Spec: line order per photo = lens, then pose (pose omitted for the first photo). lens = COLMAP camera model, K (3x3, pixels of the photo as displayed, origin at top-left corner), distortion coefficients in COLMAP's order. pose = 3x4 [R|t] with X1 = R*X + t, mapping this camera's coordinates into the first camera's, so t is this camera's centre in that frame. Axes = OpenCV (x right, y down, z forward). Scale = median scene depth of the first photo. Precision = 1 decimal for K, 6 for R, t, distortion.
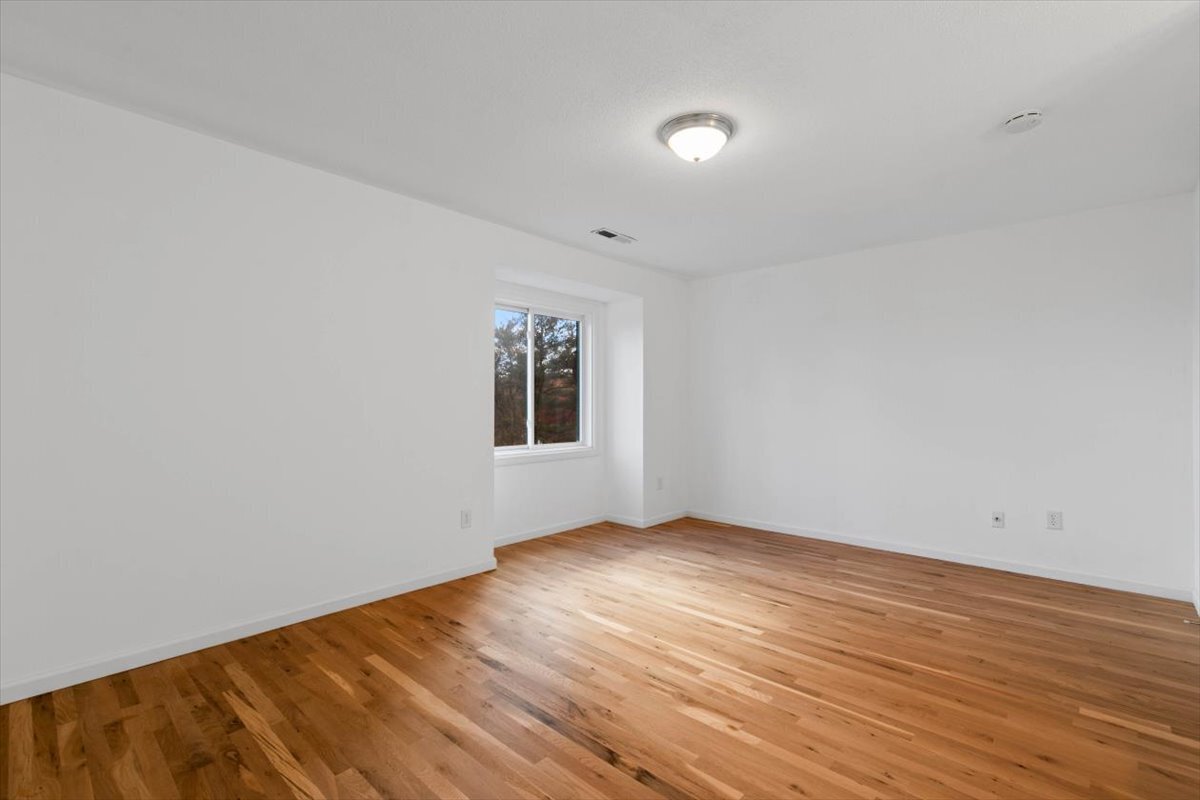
lens RADIAL K [[541.9, 0, 607.4], [0, 541.9, 396.5], [0, 0, 1]] dist [0.004429, -0.000267]
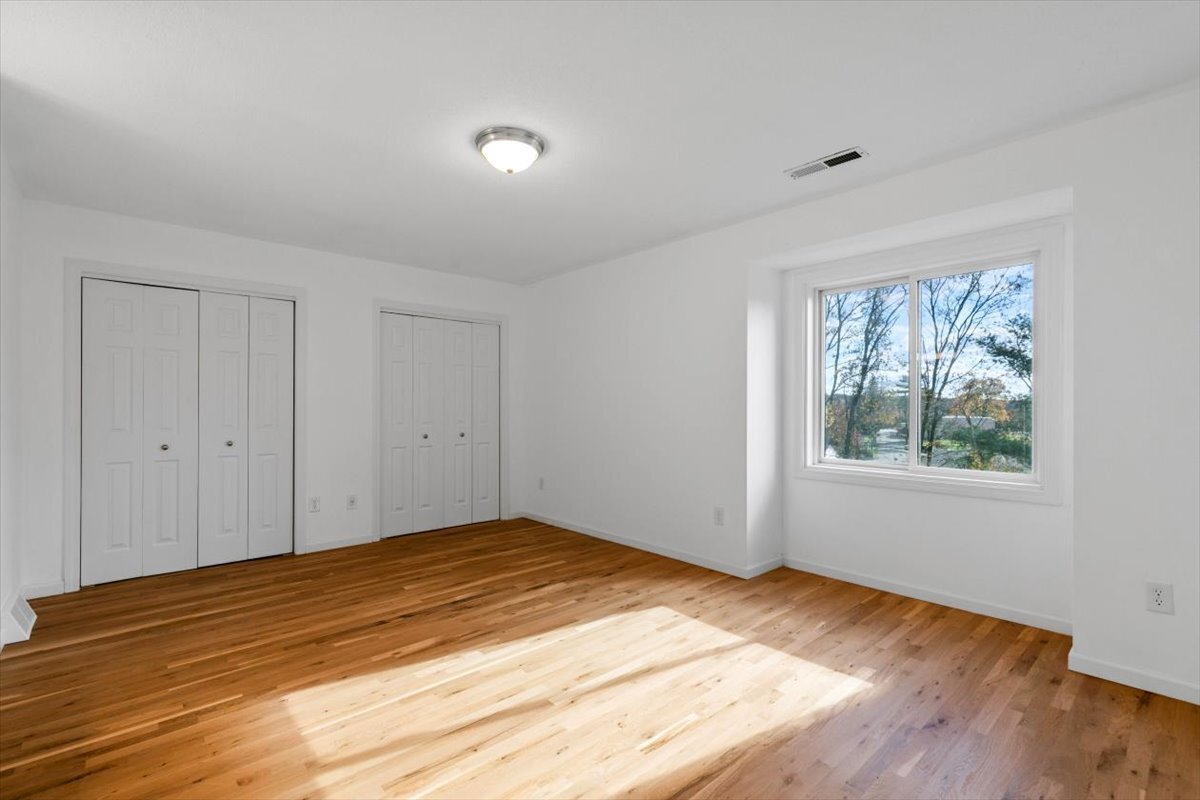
lens RADIAL K [[538.3, 0, 607.7], [0, 538.3, 405.6], [0, 0, 1]] dist [0.008463, -0.000250]
pose [[-0.093773, 0.000156, -0.995594, 1.135484], [0.011401, 0.999935, -0.000917, 0.011248], [0.995528, -0.011437, -0.093769, 1.250693]]
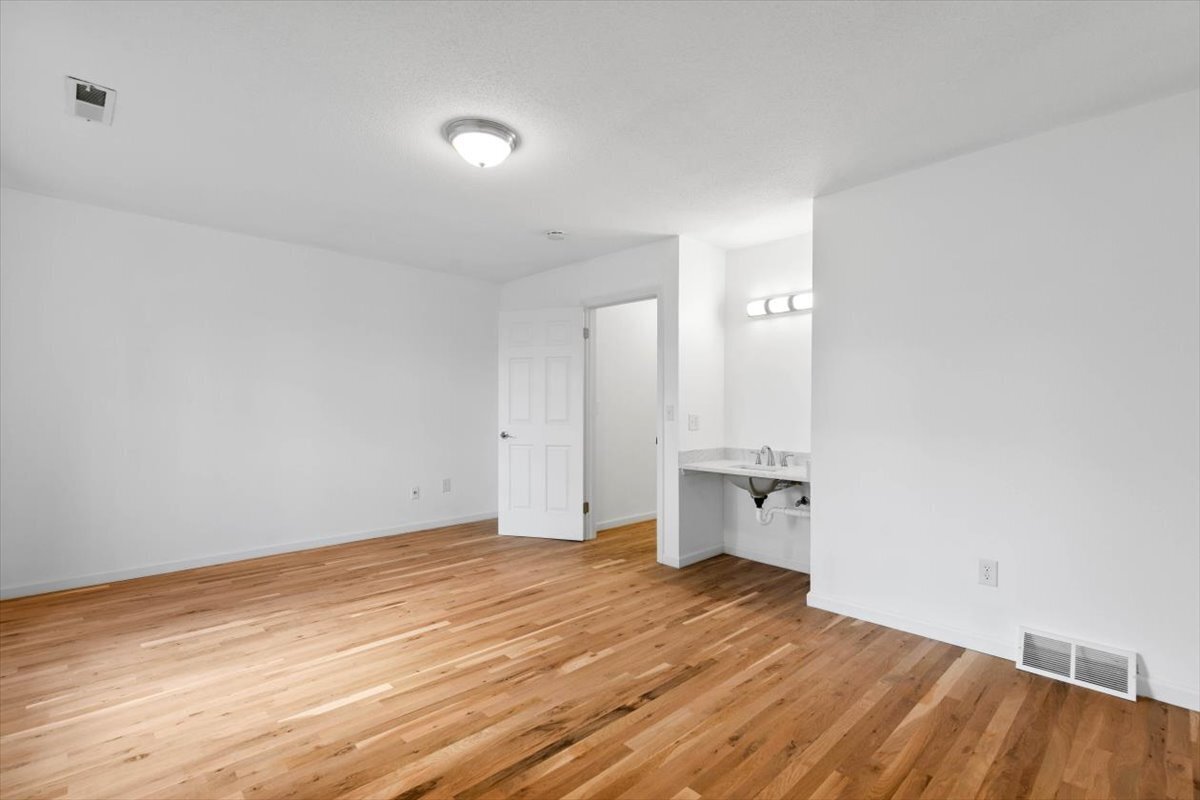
lens RADIAL K [[541.9, 0, 607.4], [0, 541.9, 396.5], [0, 0, 1]] dist [0.004429, -0.000267]
pose [[0.064897, 0.013408, 0.997802, -0.817700], [-0.017712, 0.999768, -0.012283, 0.004025], [-0.997735, -0.016876, 0.065119, 0.680360]]
